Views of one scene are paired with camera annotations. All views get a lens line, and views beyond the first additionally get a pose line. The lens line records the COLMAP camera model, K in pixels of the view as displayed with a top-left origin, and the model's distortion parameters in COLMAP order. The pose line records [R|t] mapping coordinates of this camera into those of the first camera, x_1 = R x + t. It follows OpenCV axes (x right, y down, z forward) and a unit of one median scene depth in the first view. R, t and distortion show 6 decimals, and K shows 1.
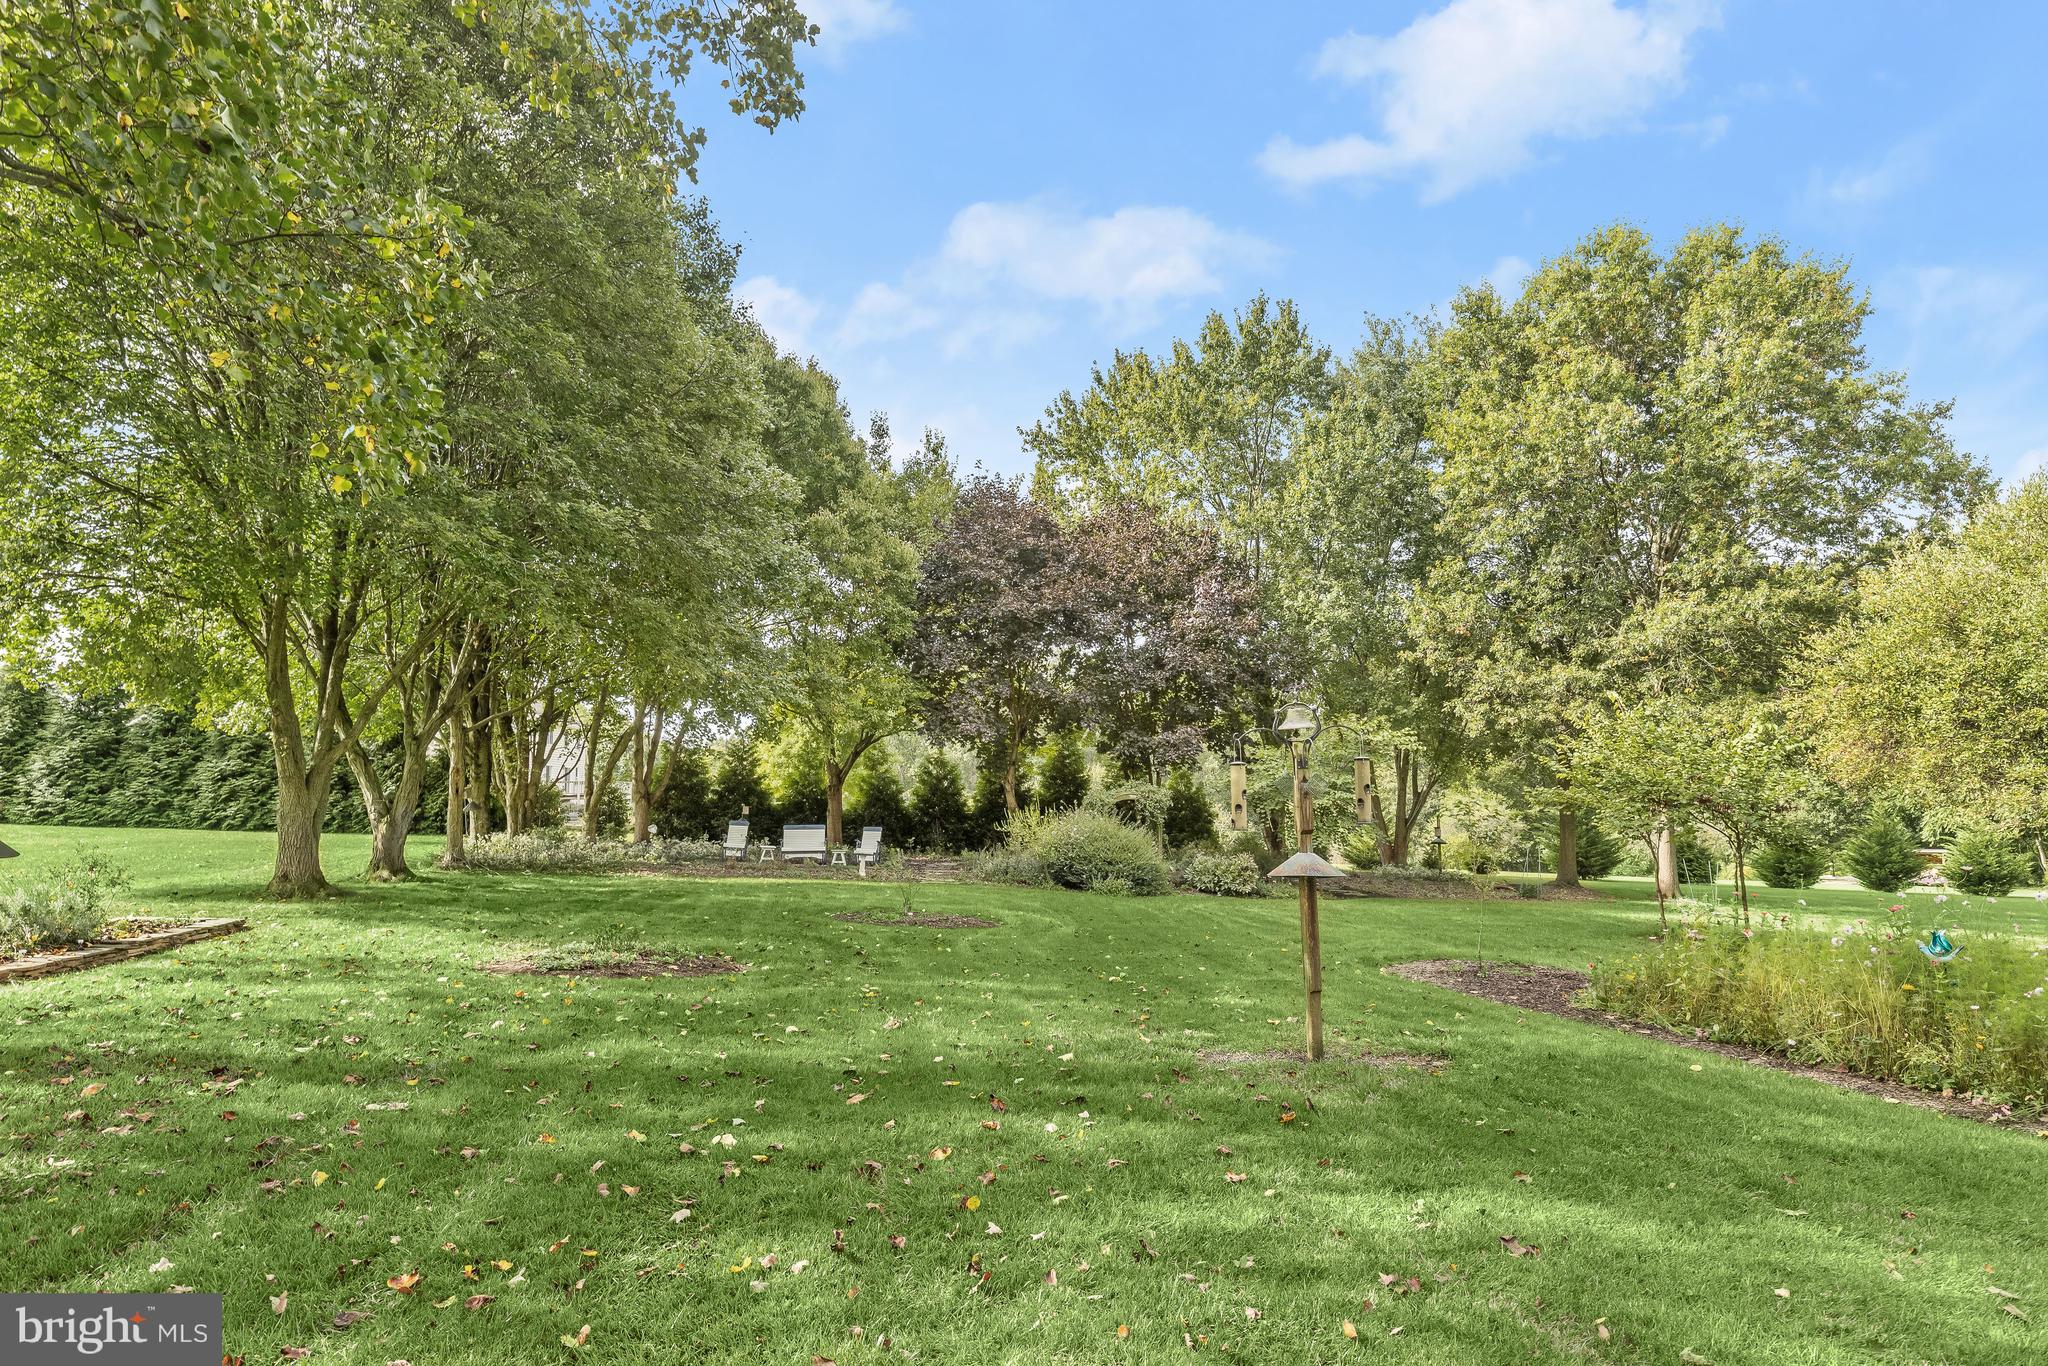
lens RADIAL K [[1170.7, 0, 1015.9], [0, 1170.7, 674.9], [0, 0, 1]] dist [0.005462, 0.002341]
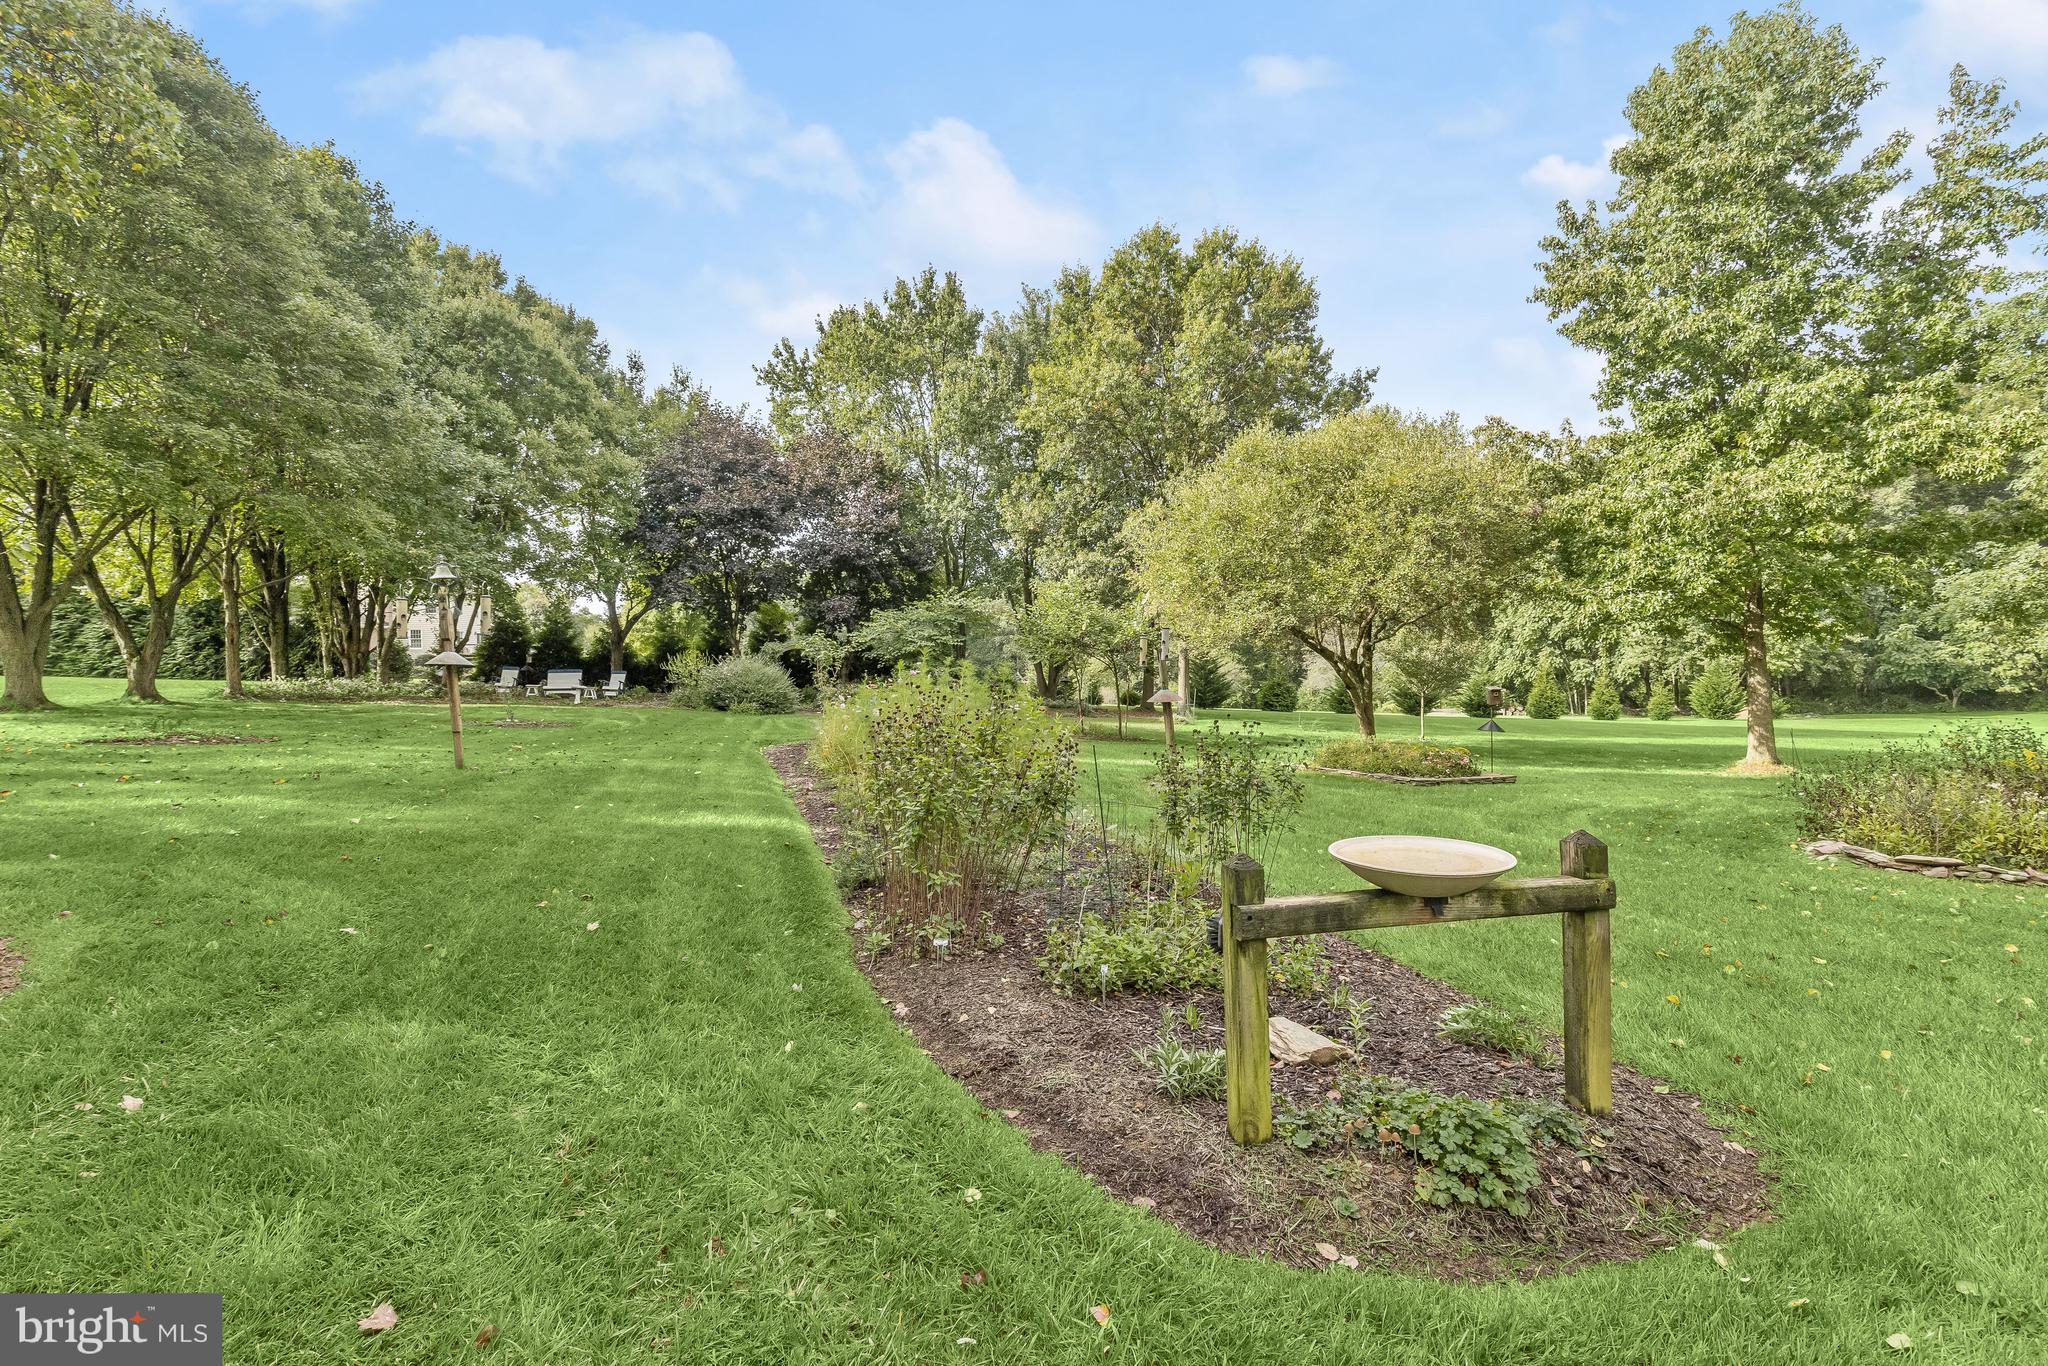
lens RADIAL K [[937.4, 0, 1036.2], [0, 937.4, 669.7], [0, 0, 1]] dist [0.007279, -0.001182]
pose [[0.995034, -0.005342, 0.099397, 0.231977], [-0.005906, 0.993631, 0.112527, 0.004422], [-0.099365, -0.112555, 0.988665, -0.104762]]
